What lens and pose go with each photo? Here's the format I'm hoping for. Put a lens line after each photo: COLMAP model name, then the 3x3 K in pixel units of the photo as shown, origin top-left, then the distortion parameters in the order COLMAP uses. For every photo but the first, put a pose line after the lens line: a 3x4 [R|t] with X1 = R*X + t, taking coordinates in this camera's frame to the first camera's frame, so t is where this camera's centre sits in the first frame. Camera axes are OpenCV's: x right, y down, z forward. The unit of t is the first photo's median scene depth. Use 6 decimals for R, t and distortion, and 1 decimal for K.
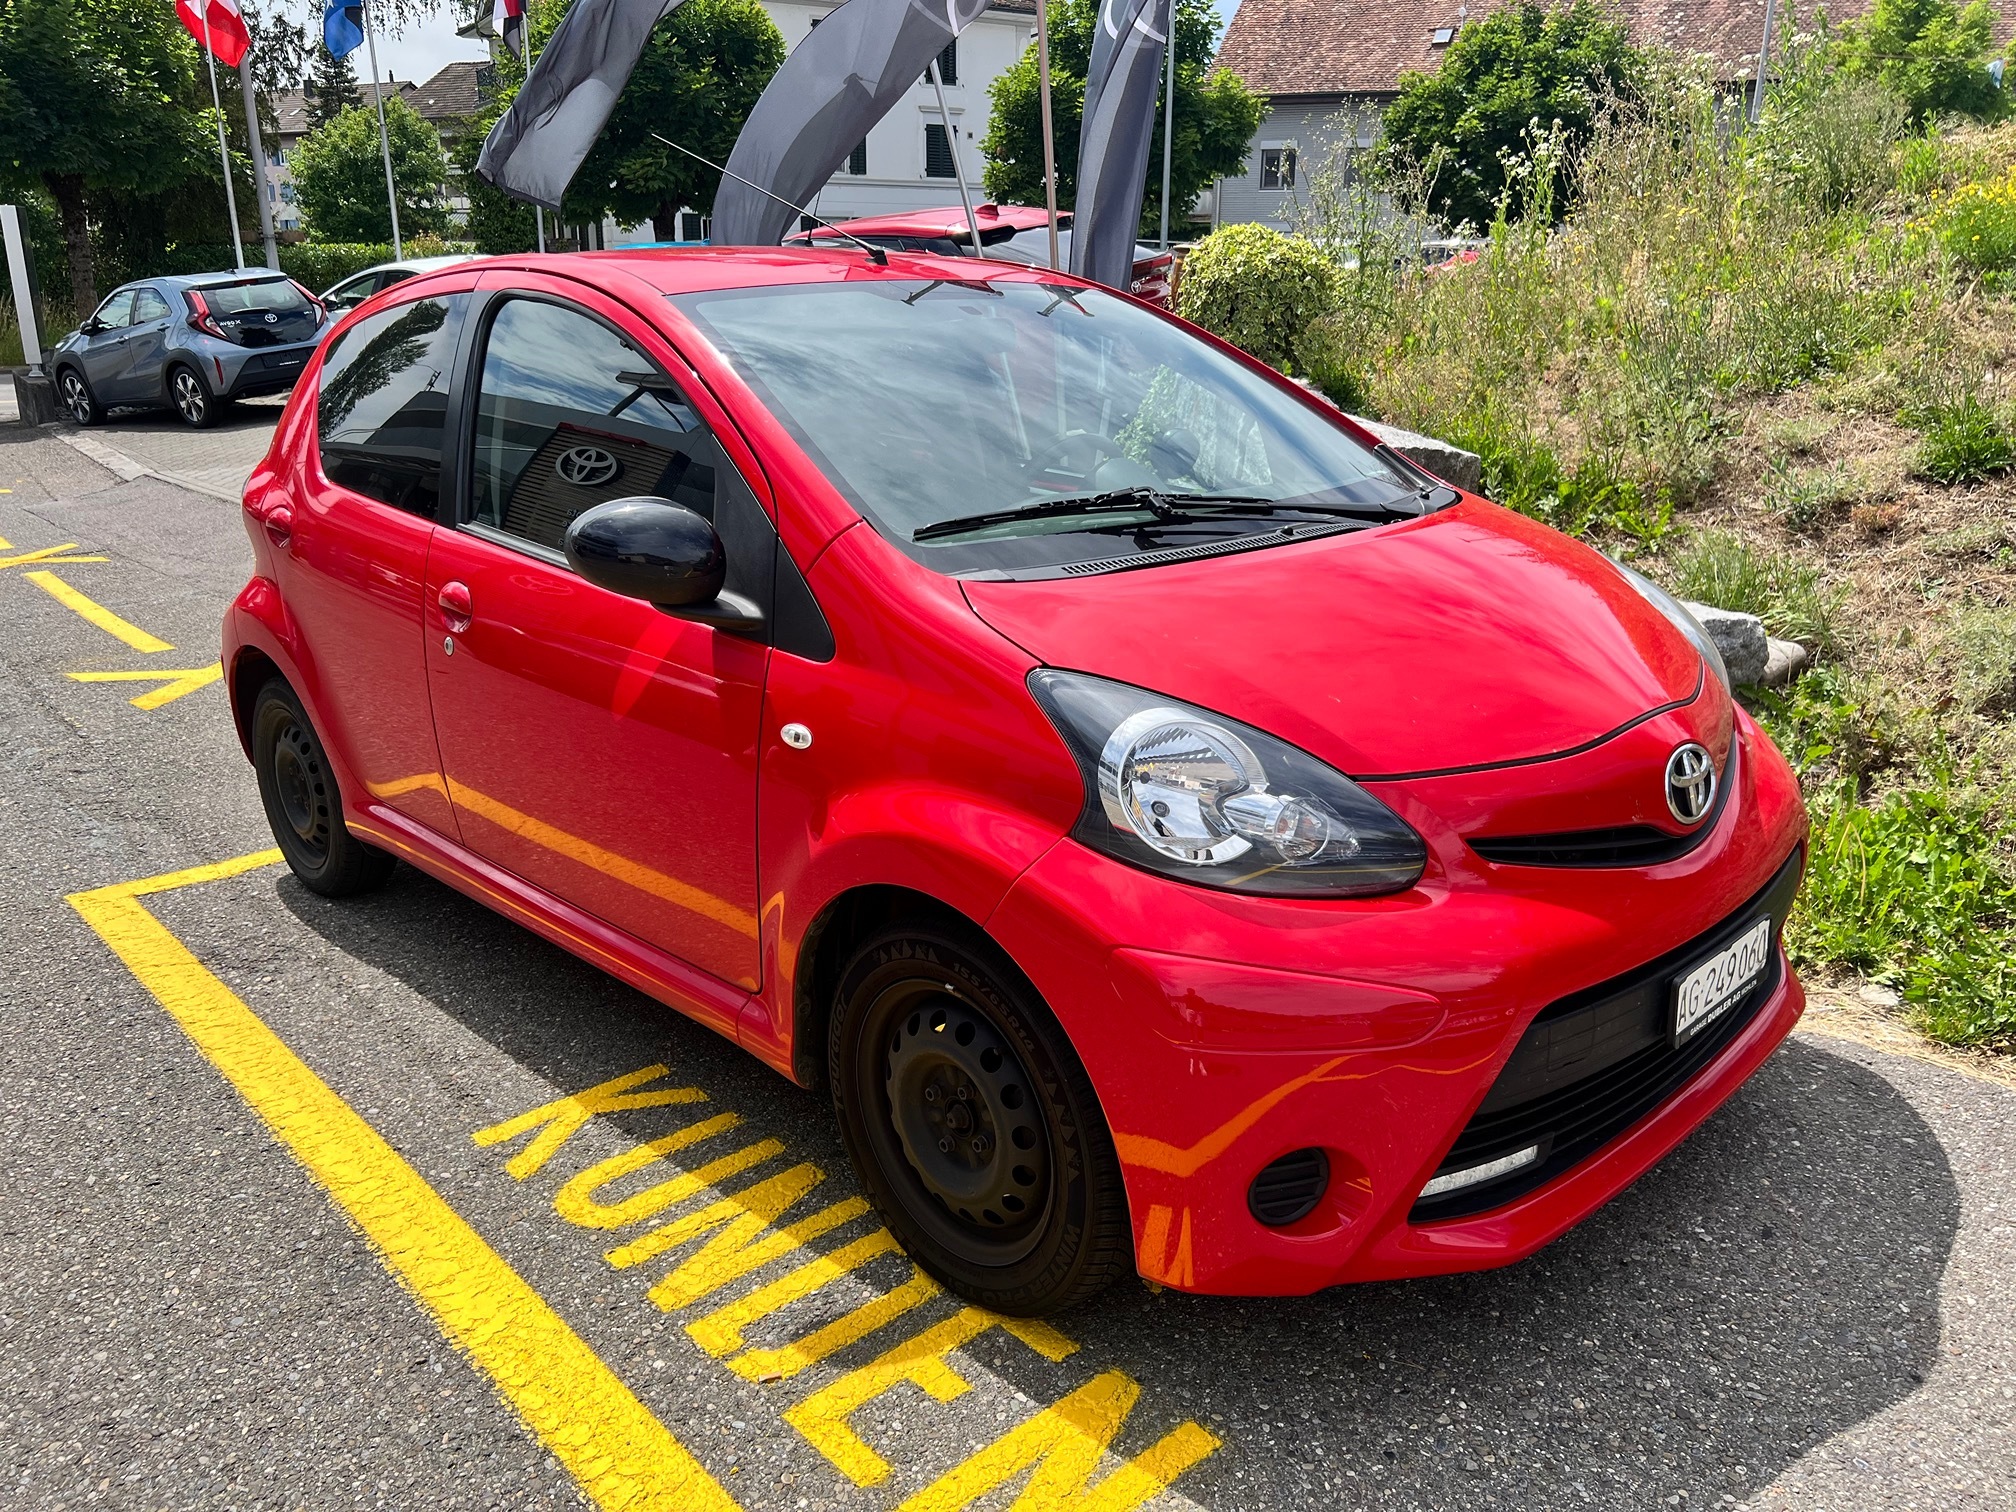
lens RADIAL K [[1510.4, 0, 1019.0], [0, 1510.4, 751.7], [0, 0, 1]] dist [0.024115, -0.023336]
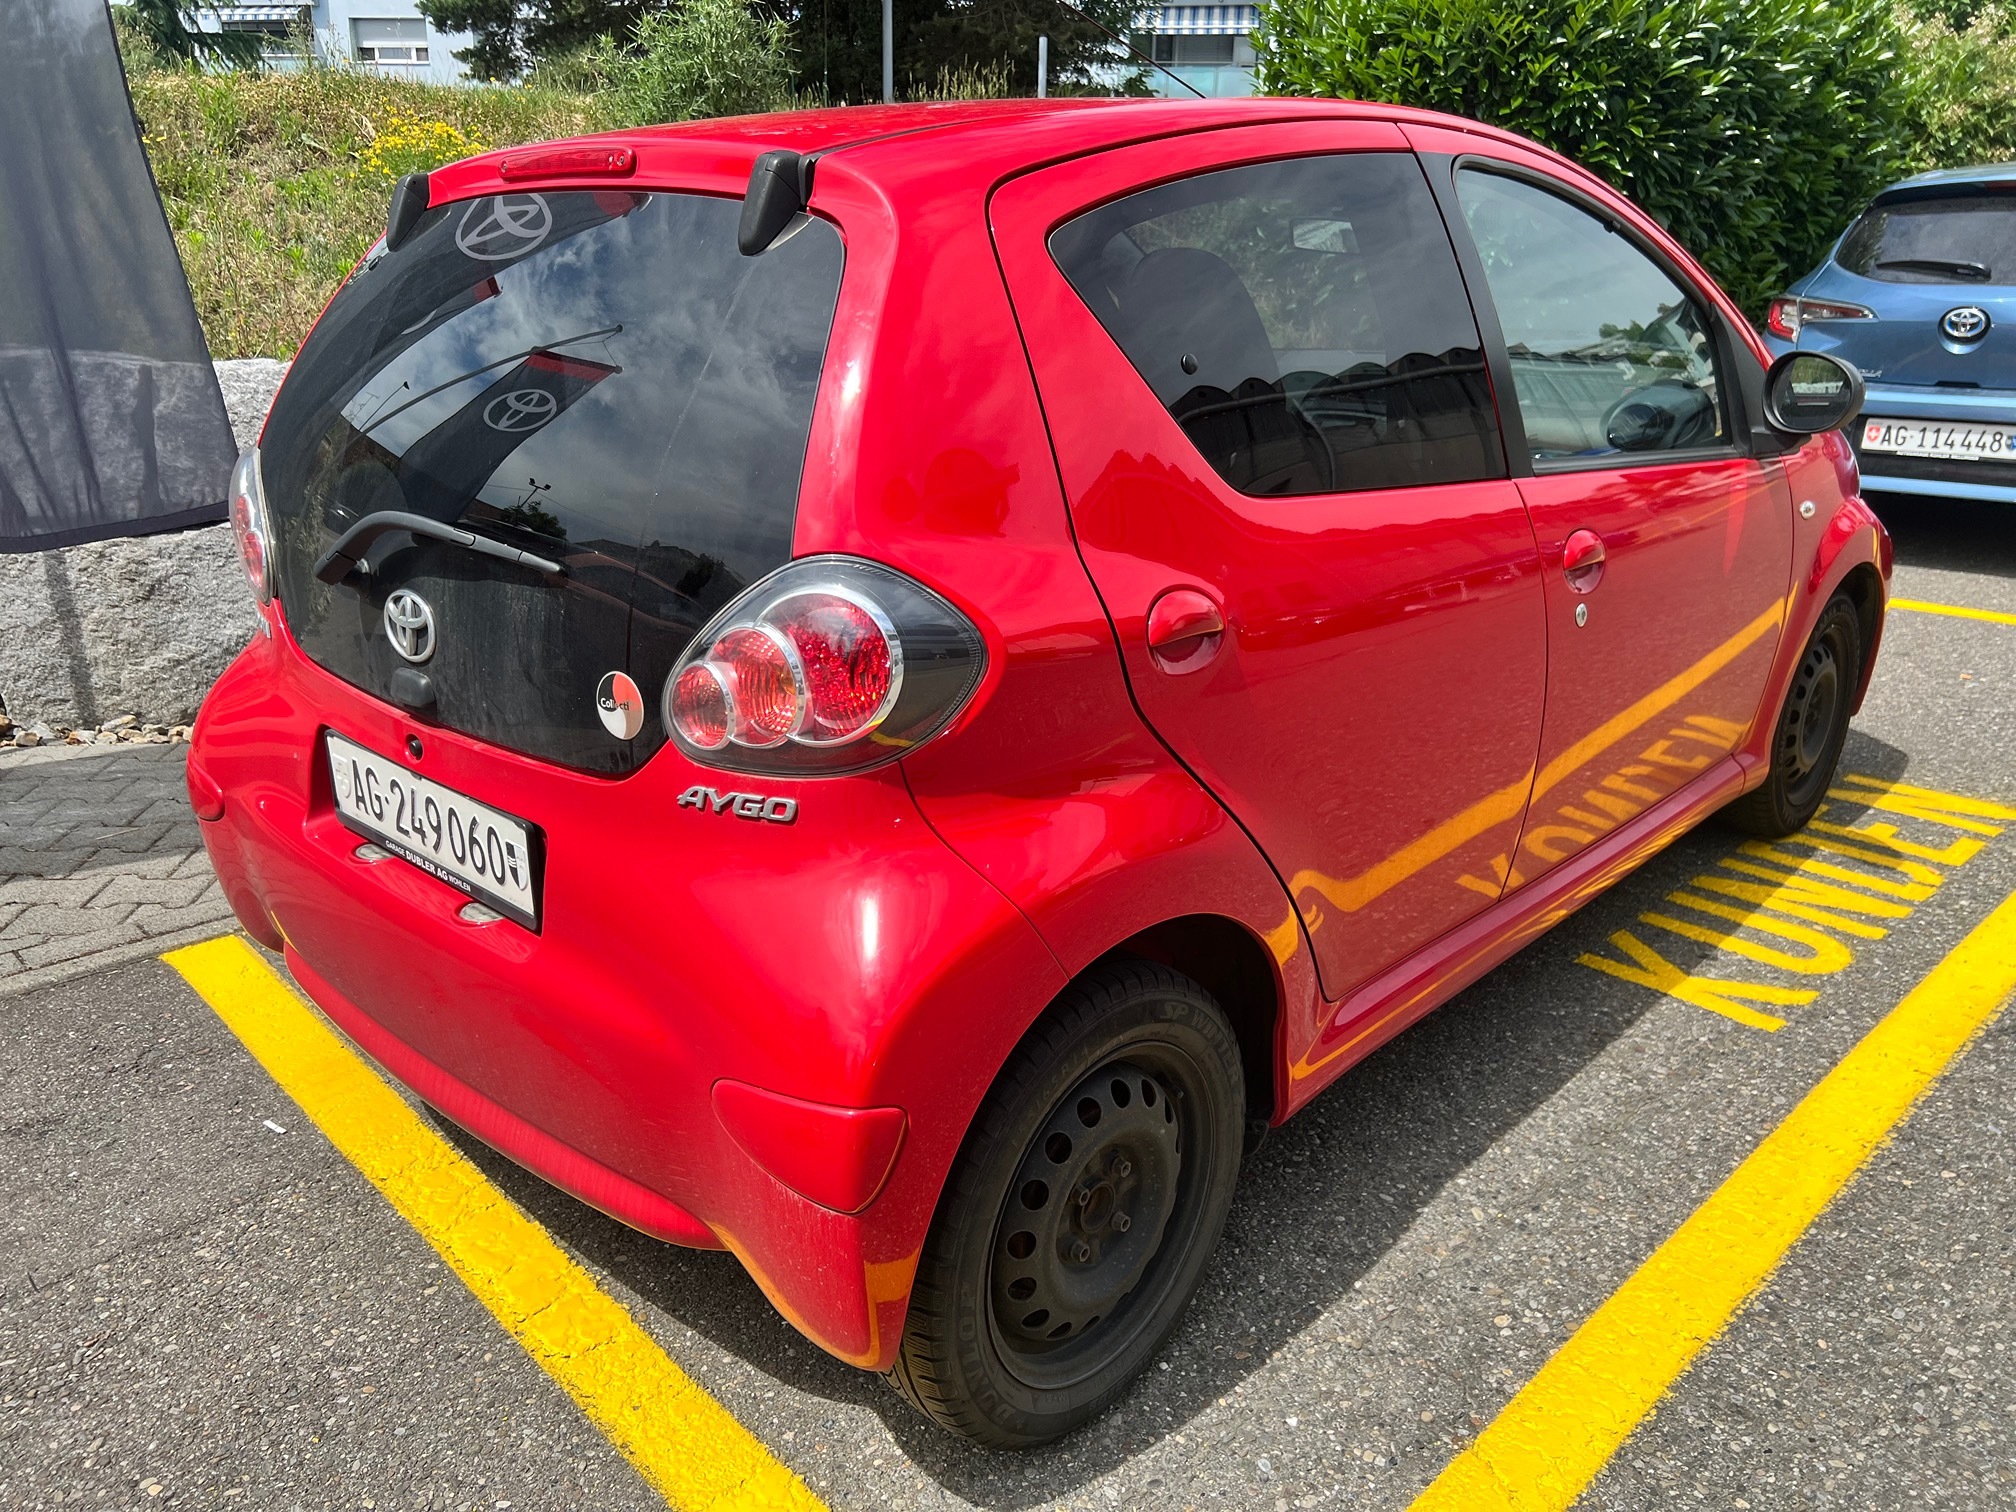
lens RADIAL K [[1510.4, 0, 975.2], [0, 1510.4, 771.7], [0, 0, 1]] dist [0.024115, -0.023336]
pose [[-0.018998, -0.312607, 0.949693, -1.398110], [0.289230, 0.907533, 0.304515, -0.398979], [-0.957071, 0.280465, 0.073174, 1.553440]]
